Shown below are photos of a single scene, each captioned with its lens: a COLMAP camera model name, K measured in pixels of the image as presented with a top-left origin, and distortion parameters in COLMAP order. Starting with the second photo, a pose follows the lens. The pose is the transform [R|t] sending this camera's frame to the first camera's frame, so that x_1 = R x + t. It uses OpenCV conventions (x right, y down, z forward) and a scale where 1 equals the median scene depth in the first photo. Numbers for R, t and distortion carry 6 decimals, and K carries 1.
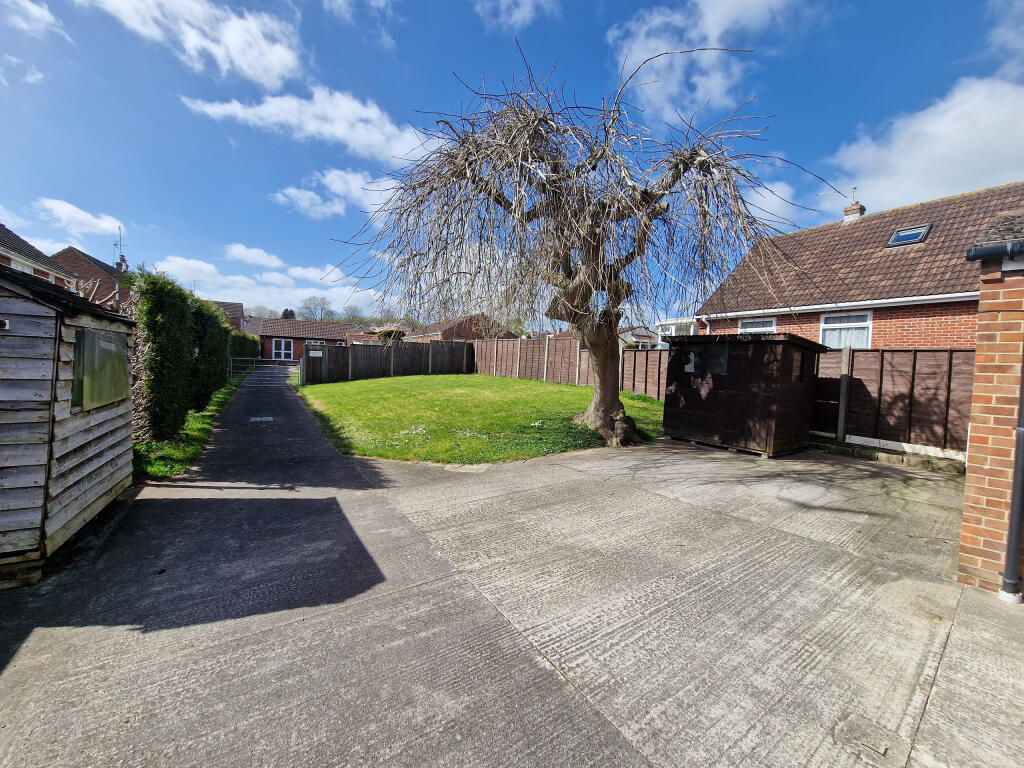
lens RADIAL K [[424.3, 0, 505.1], [0, 424.3, 381.8], [0, 0, 1]] dist [-0.002564, -0.000307]
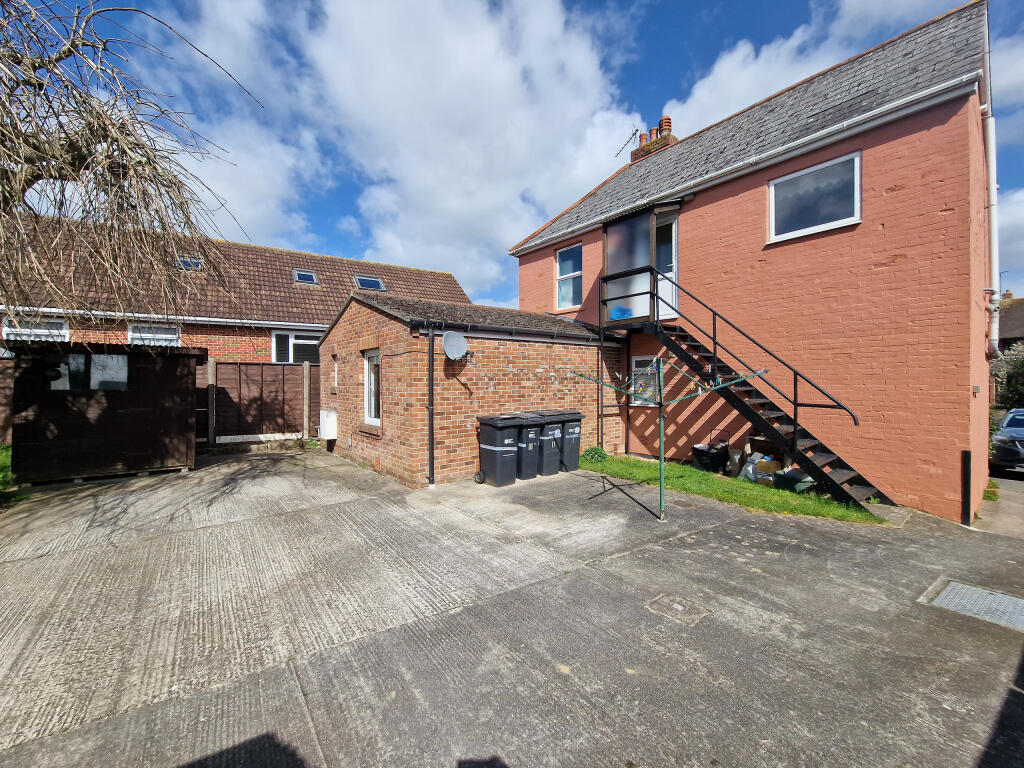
lens RADIAL K [[424.3, 0, 505.1], [0, 424.3, 381.8], [0, 0, 1]] dist [-0.002564, -0.000307]
pose [[-0.018881, -0.038286, 0.999088, -0.541021], [0.047055, 0.998125, 0.039139, -0.048837], [-0.998714, 0.047751, -0.017044, 0.363362]]
